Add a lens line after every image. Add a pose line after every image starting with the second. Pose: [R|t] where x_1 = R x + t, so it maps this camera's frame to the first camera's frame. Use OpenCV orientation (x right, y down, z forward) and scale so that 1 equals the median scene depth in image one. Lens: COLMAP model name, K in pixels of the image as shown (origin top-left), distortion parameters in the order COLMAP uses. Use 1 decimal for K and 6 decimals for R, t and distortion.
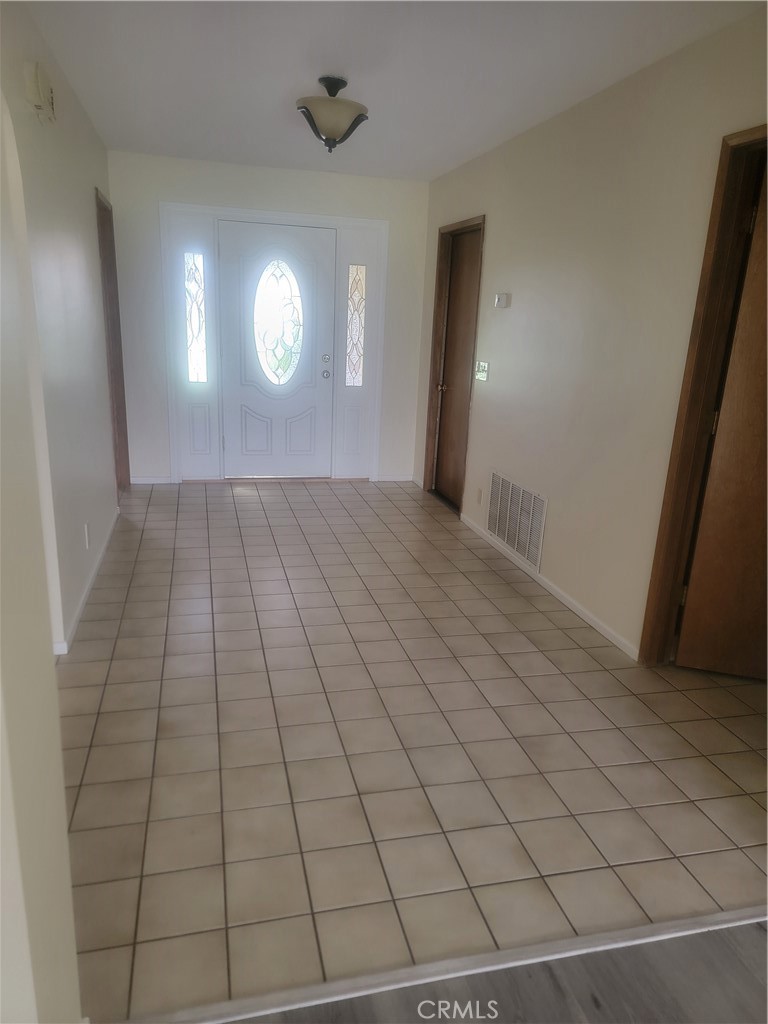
lens RADIAL K [[708.7, 0, 383.2], [0, 708.7, 513.2], [0, 0, 1]] dist [0.007547, 0.000692]
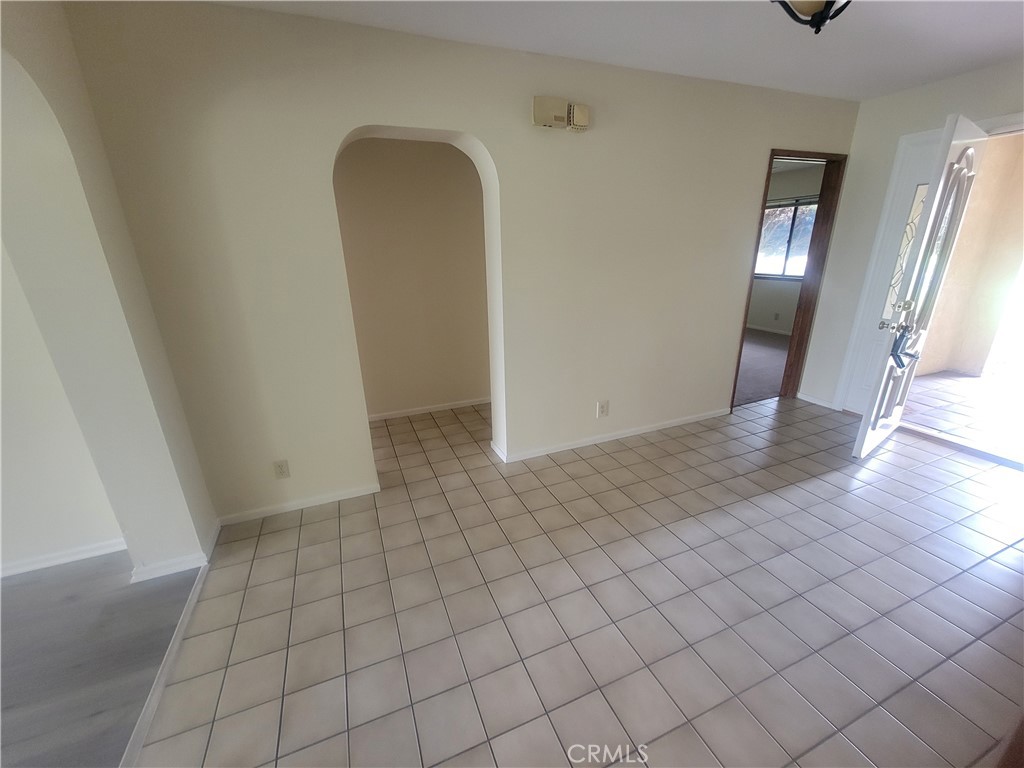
lens RADIAL K [[411.6, 0, 509.4], [0, 411.6, 386.5], [0, 0, 1]] dist [-0.002697, 0.000889]
pose [[0.130694, 0.279981, -0.951068, 0.254195], [-0.237444, 0.940217, 0.244158, -0.123370], [0.962569, 0.193916, 0.189360, 0.441124]]
